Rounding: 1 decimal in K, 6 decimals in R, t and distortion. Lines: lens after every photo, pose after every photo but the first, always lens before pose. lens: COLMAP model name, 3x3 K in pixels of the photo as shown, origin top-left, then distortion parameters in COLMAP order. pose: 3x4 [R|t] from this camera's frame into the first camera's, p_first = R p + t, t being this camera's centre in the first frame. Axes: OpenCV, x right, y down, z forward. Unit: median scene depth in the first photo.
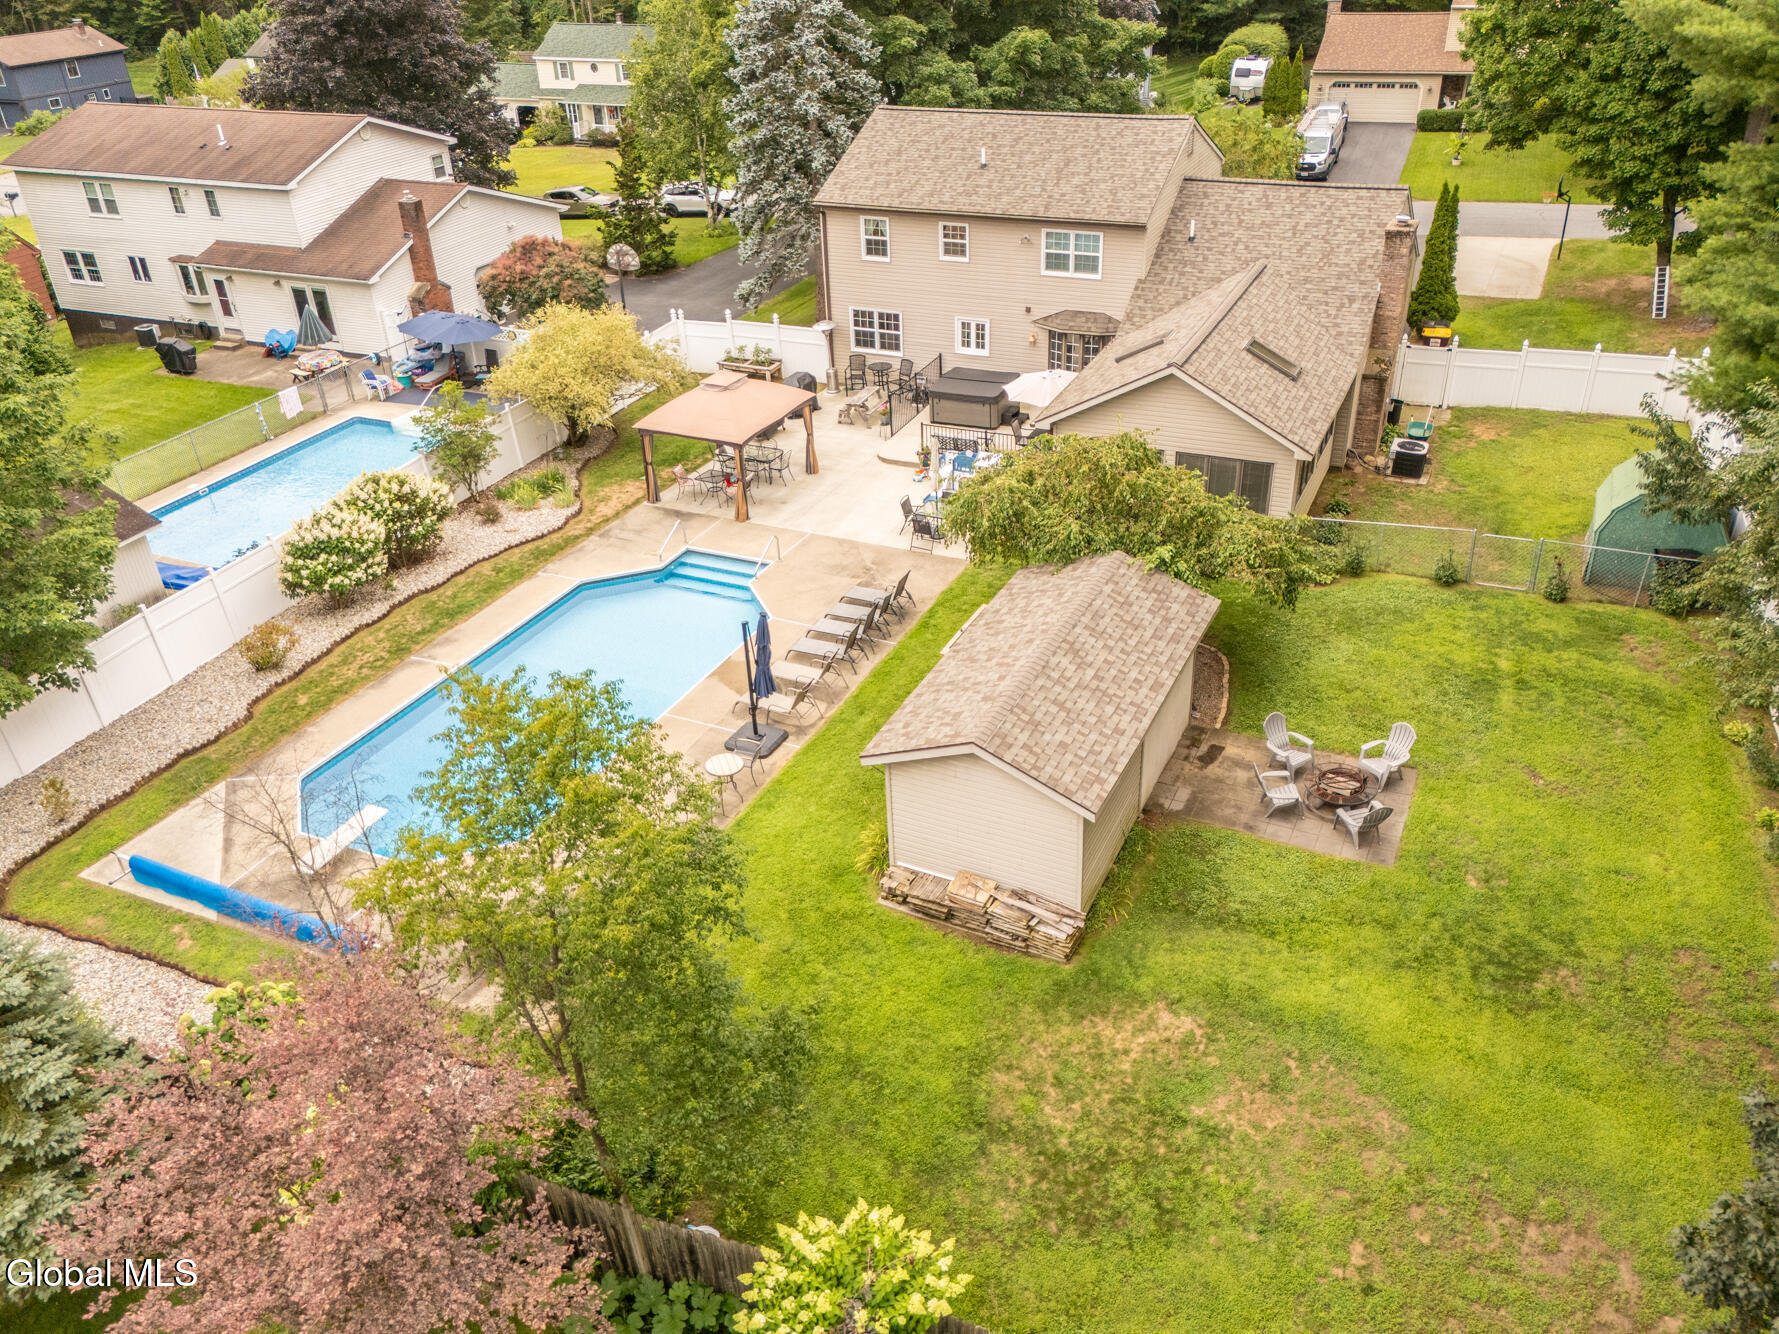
lens RADIAL K [[1377.6, 0, 894.3], [0, 1377.6, 669.5], [0, 0, 1]] dist [0.071287, -0.075028]
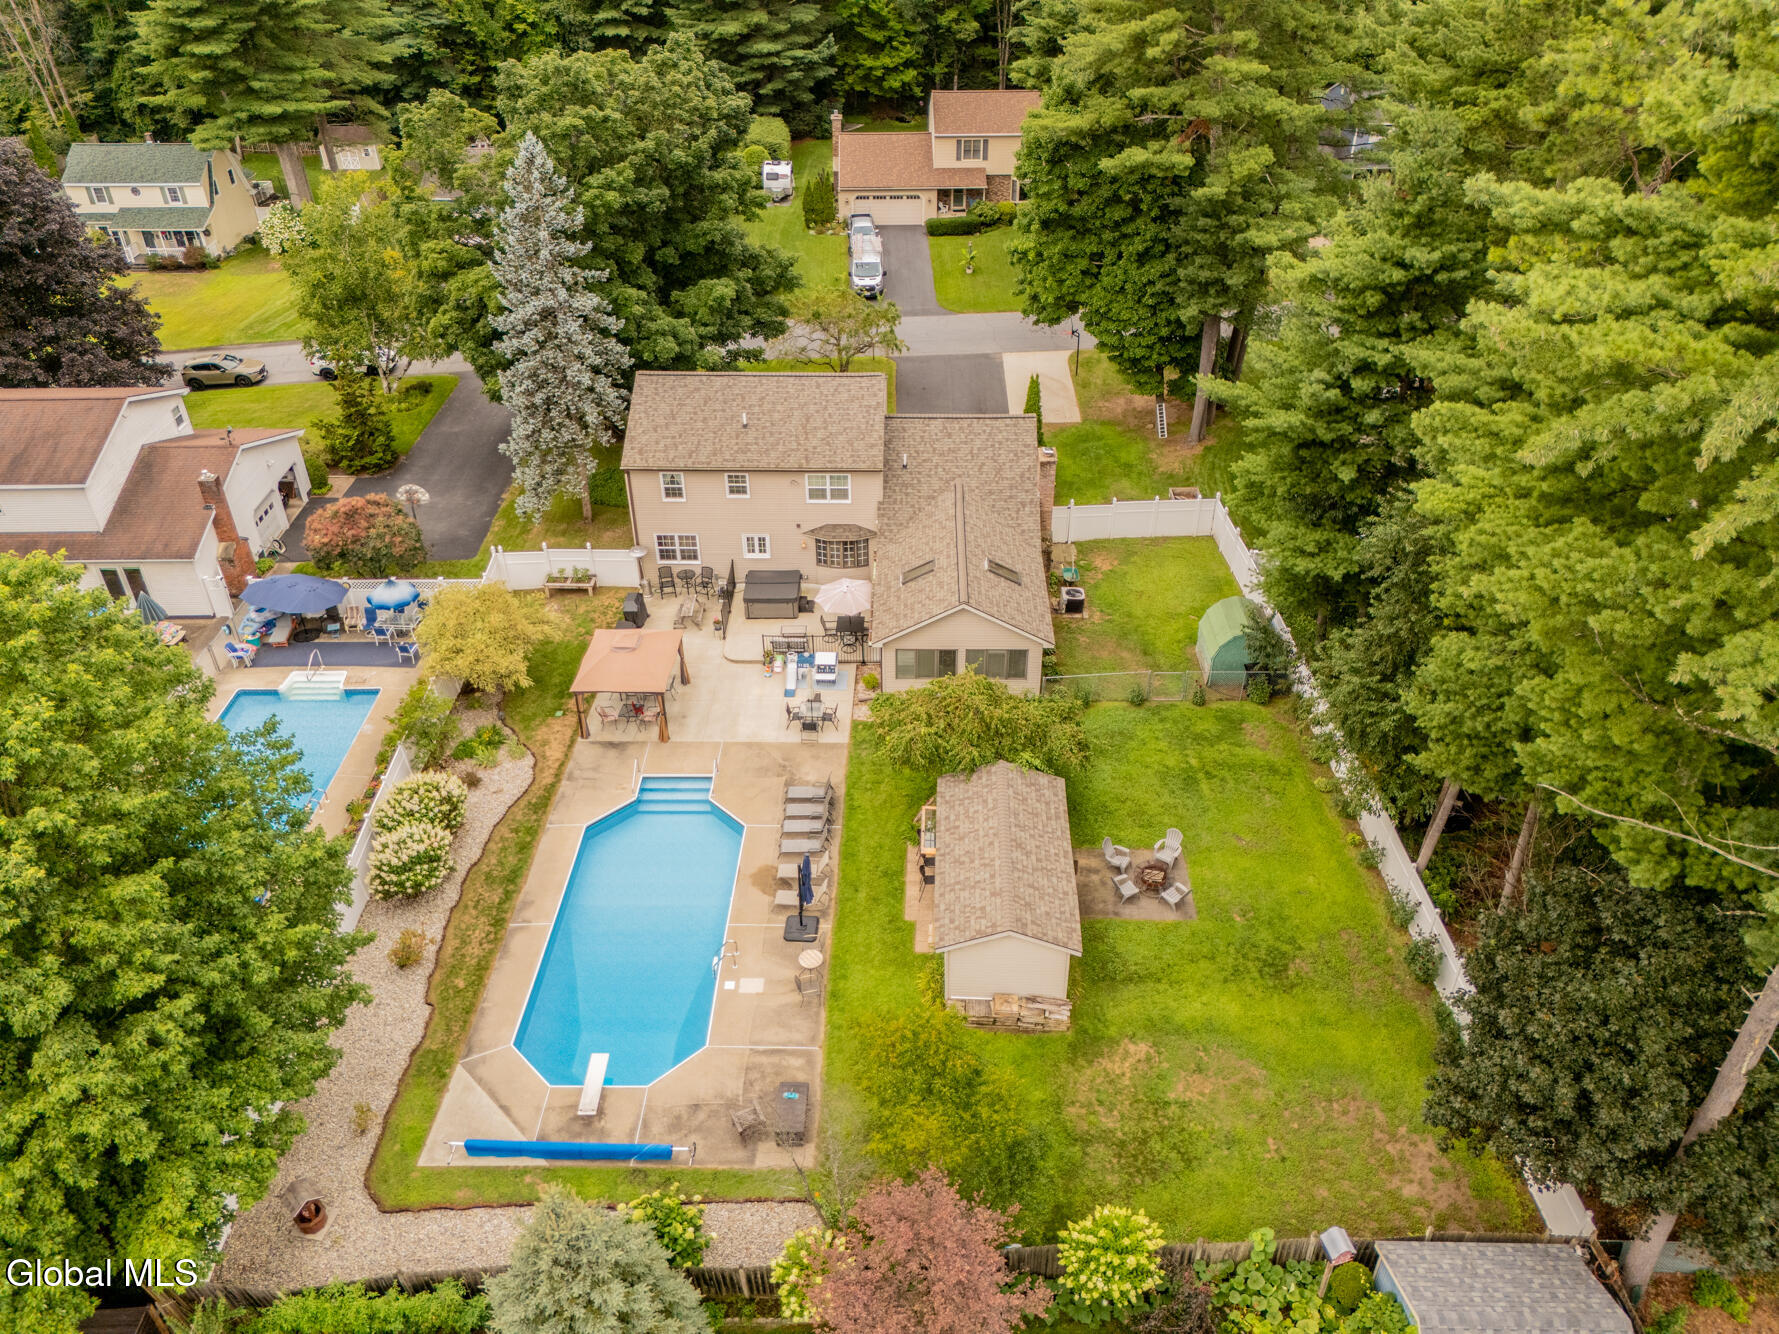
lens RADIAL K [[1313.3, 0, 894.9], [0, 1313.3, 659.1], [0, 0, 1]] dist [0.085060, -0.091783]
pose [[0.915418, -0.203281, 0.347400, -0.297986], [0.181321, 0.978828, 0.094971, -0.237821], [-0.359350, -0.023947, 0.932895, -0.258705]]
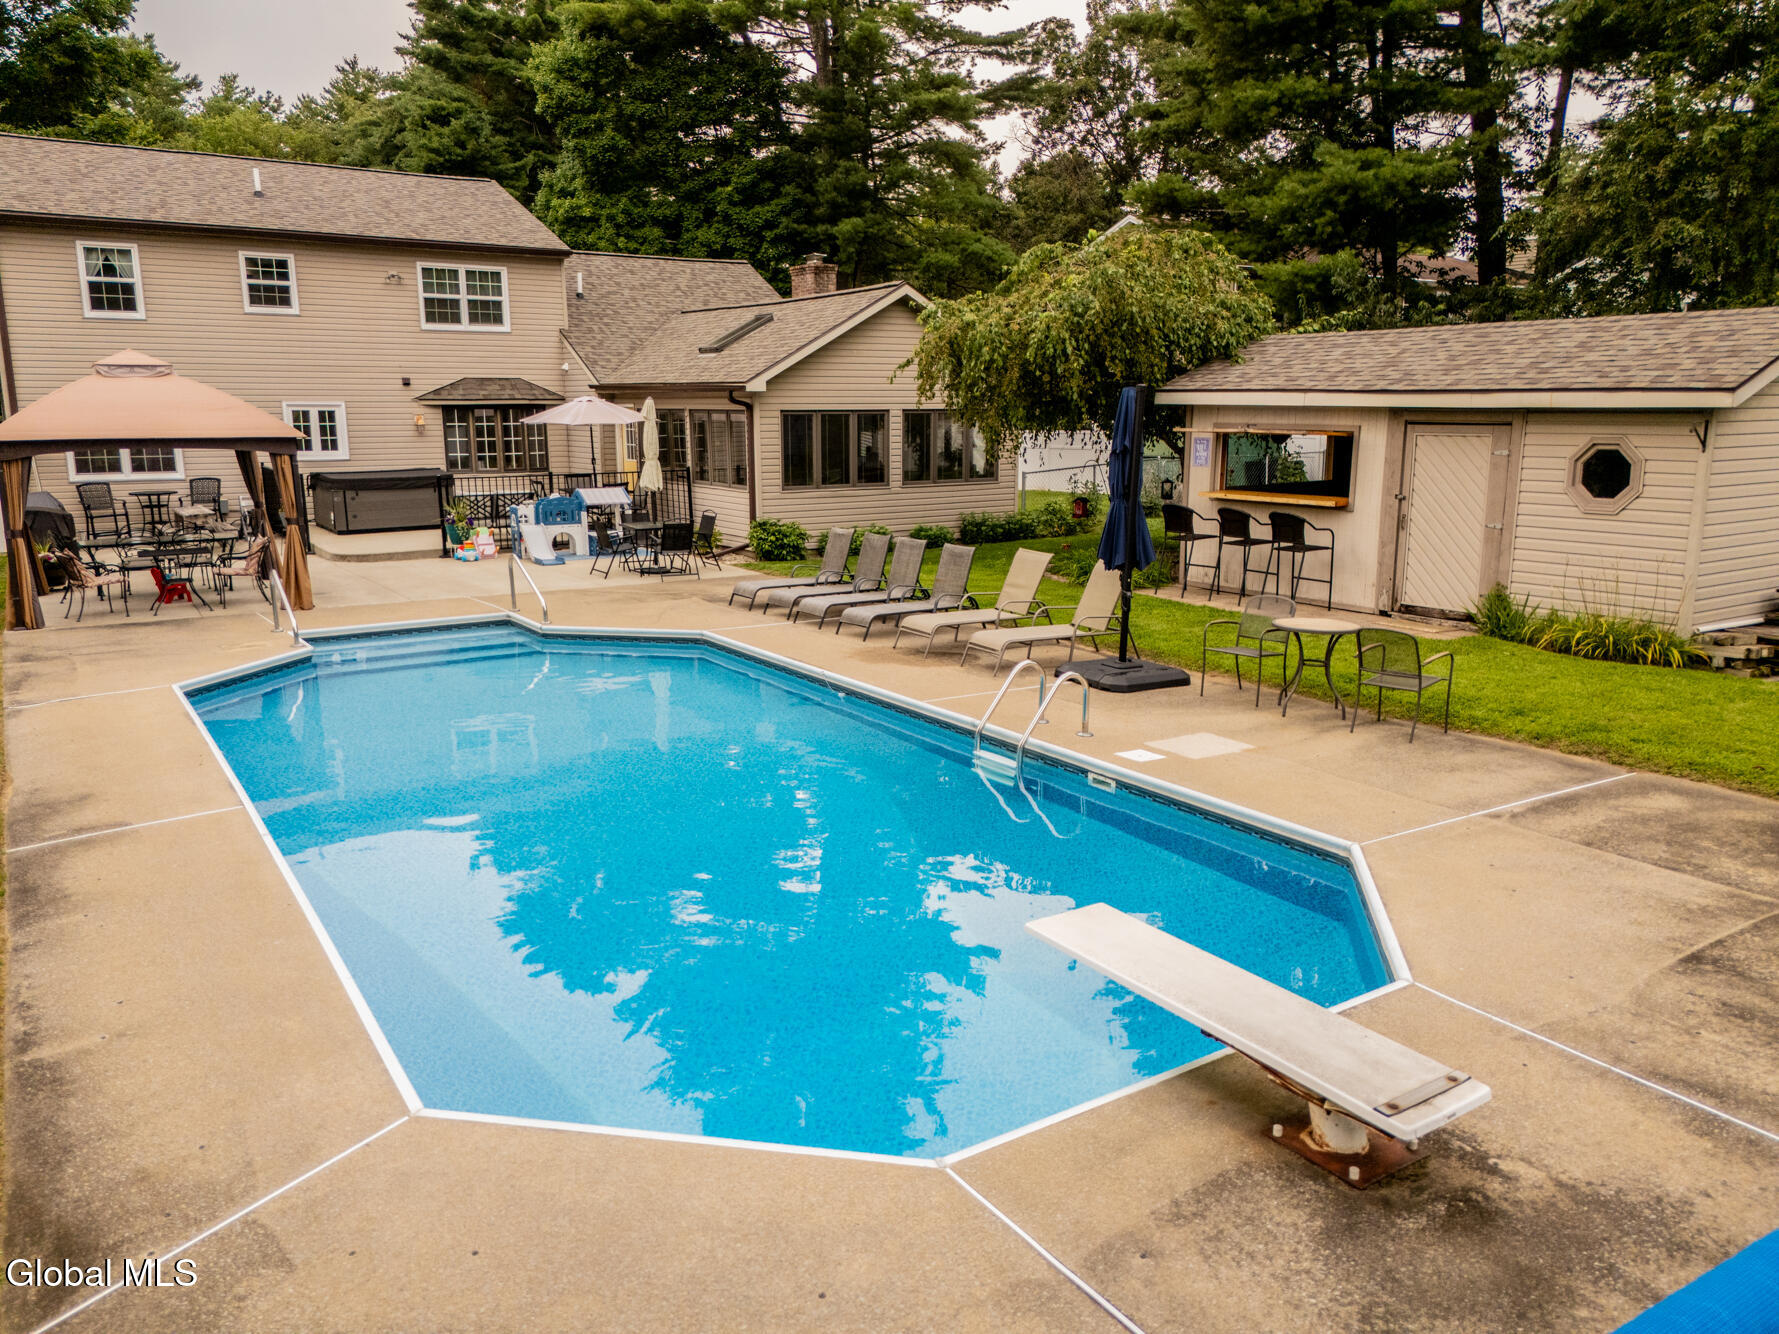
lens RADIAL K [[1312.9, 0, 889.5], [0, 1312.9, 667.0], [0, 0, 1]] dist [0.053843, -0.036411]
pose [[0.526664, -0.134056, 0.839437, -0.348964], [0.416836, 0.901345, -0.117580, 0.044857], [-0.740860, 0.411832, 0.530586, 0.535184]]
